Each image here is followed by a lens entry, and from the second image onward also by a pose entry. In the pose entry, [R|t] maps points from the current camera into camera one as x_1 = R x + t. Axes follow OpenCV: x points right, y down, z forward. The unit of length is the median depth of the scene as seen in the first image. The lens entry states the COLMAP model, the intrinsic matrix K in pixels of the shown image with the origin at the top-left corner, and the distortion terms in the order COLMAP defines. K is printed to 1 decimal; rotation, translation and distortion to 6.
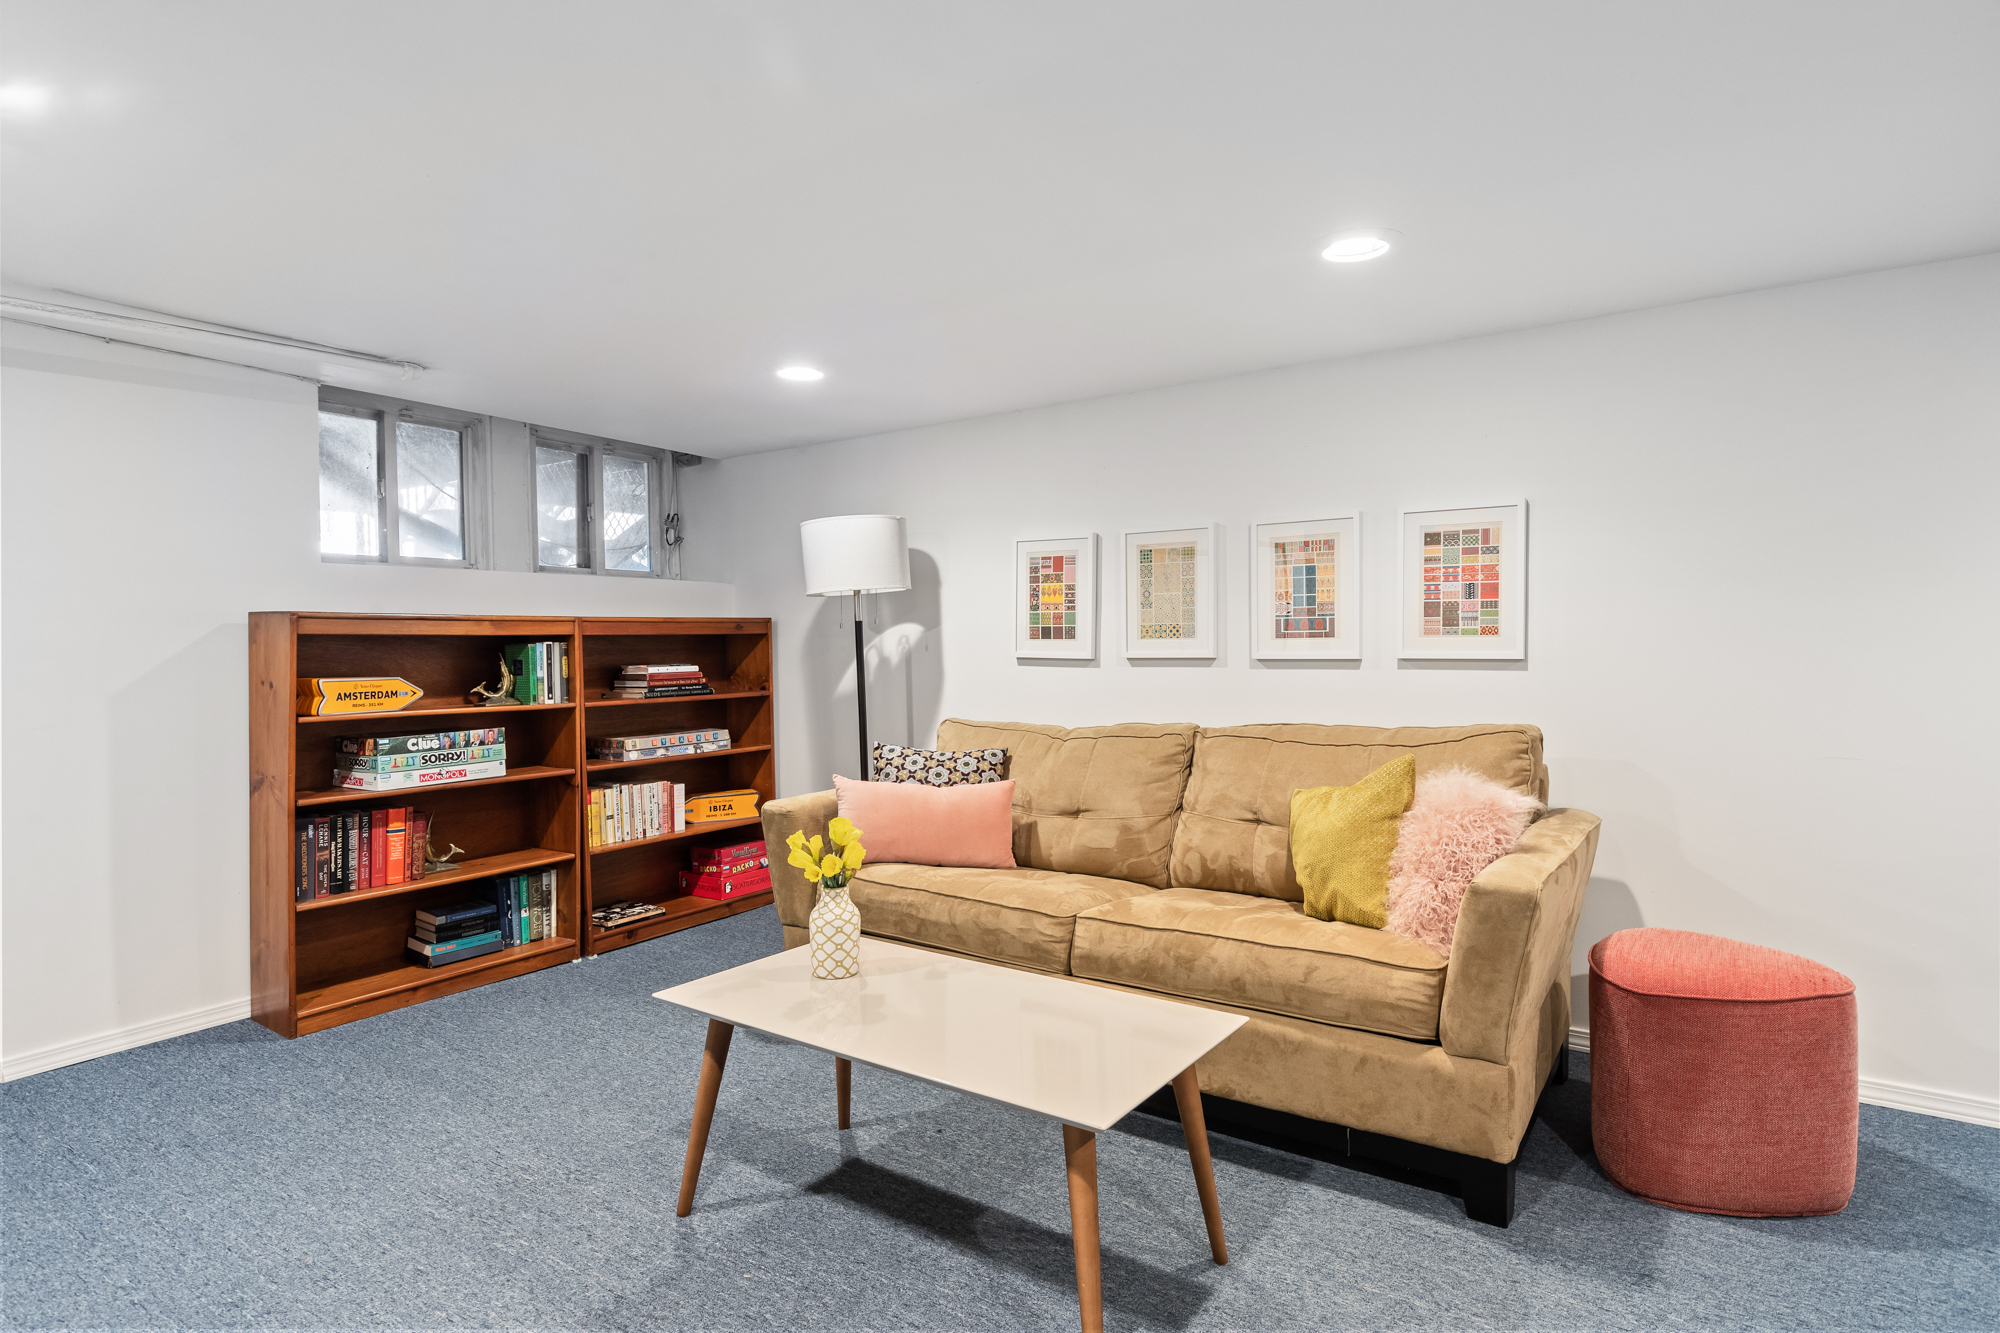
lens RADIAL K [[1030.3, 0, 1000.9], [0, 1030.3, 667.2], [0, 0, 1]] dist [-0.001658, -0.000162]
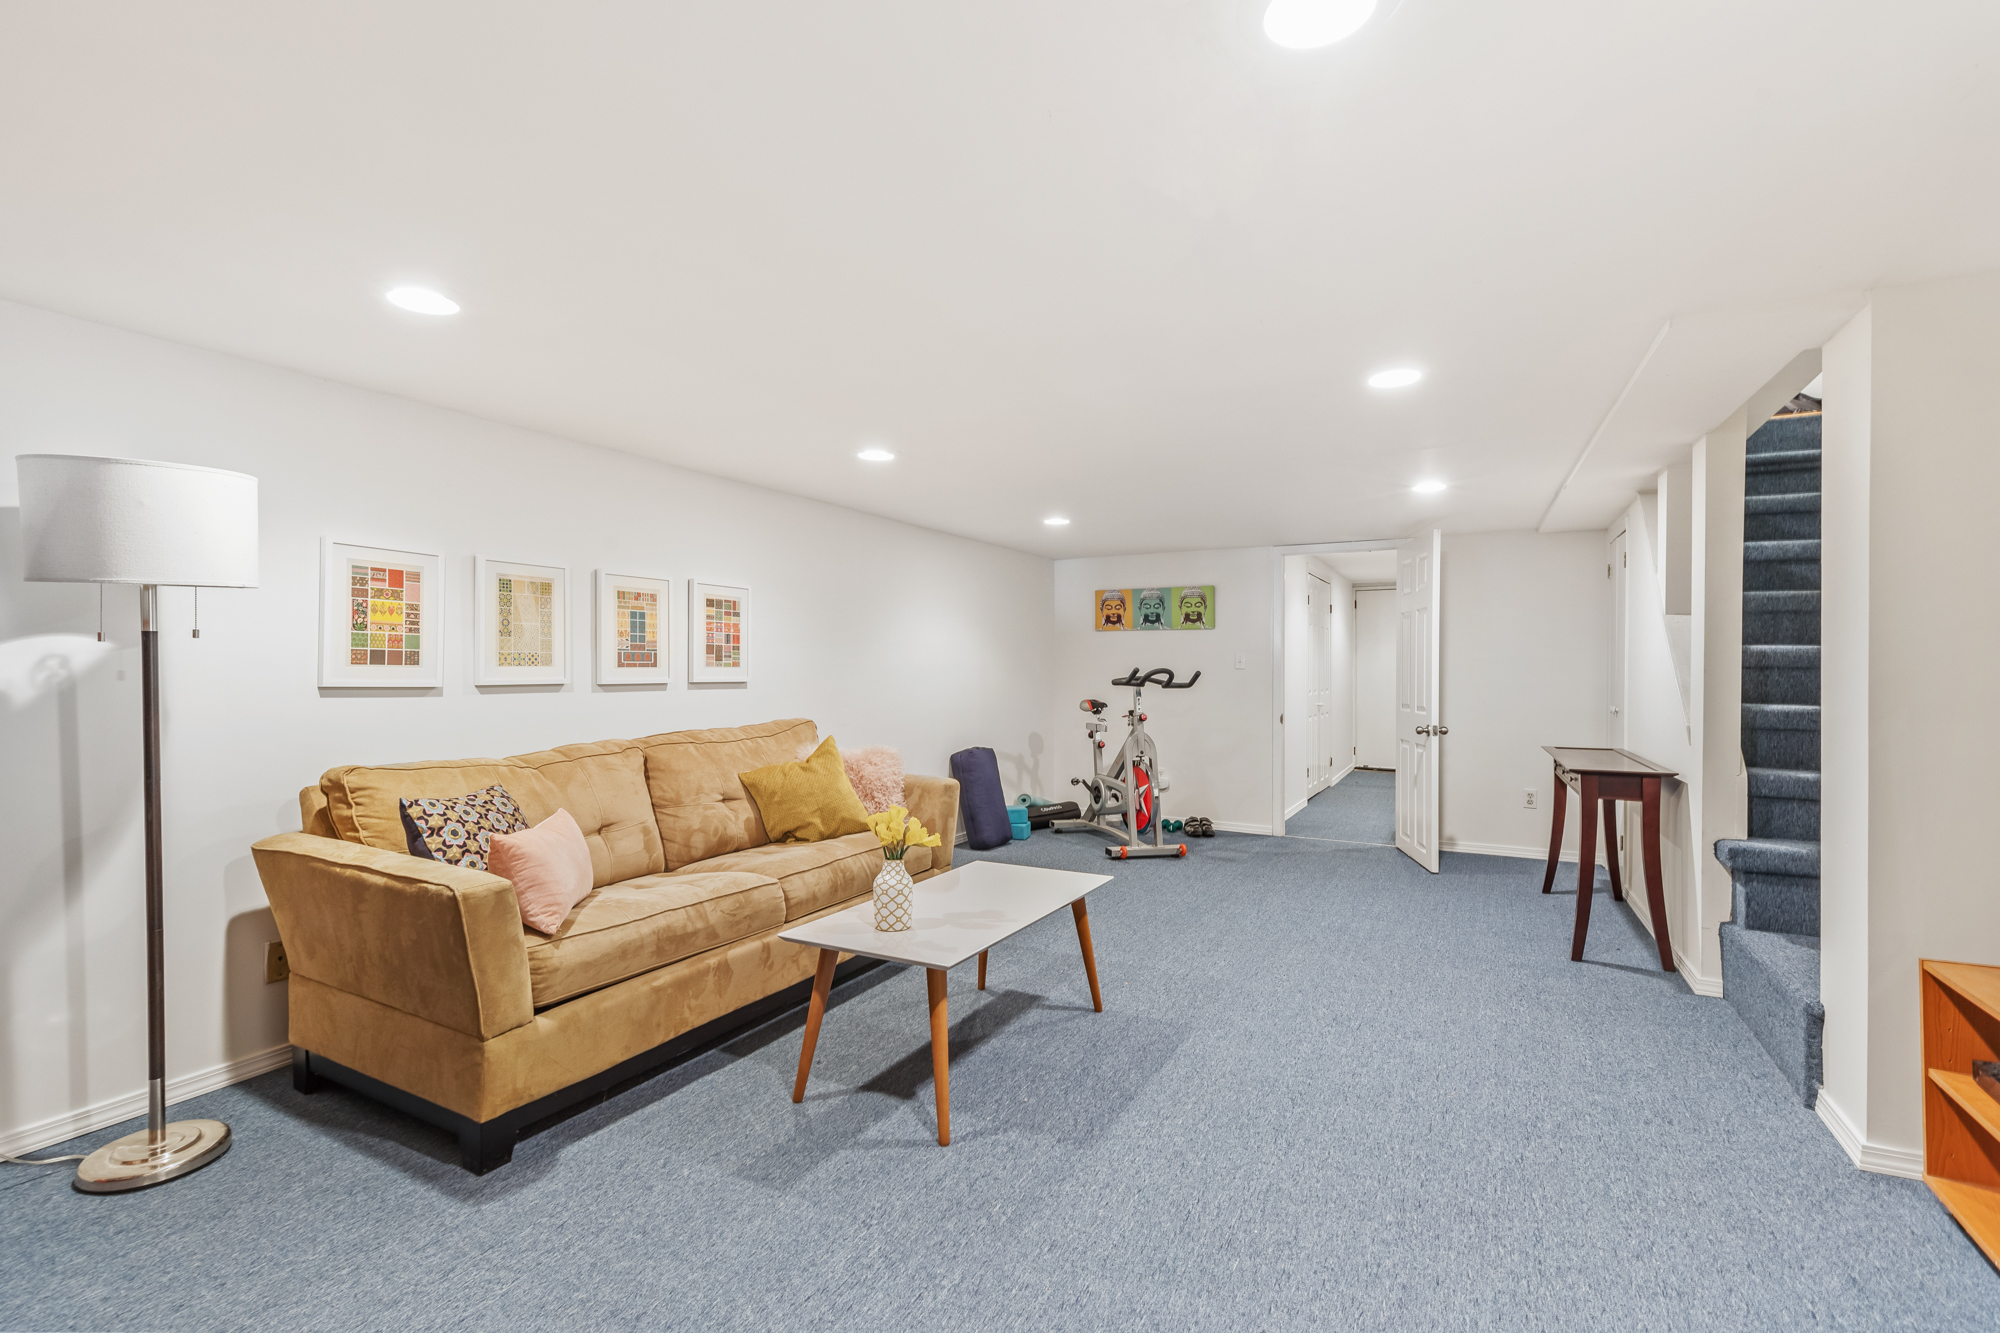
lens RADIAL K [[908.2, 0, 998.2], [0, 908.2, 670.6], [0, 0, 1]] dist [0.001564, 0.000119]
pose [[-0.102702, 0.005408, 0.994697, -0.830492], [0.019628, 0.999802, -0.003409, -0.010741], [-0.994518, 0.019174, -0.102788, 0.625822]]
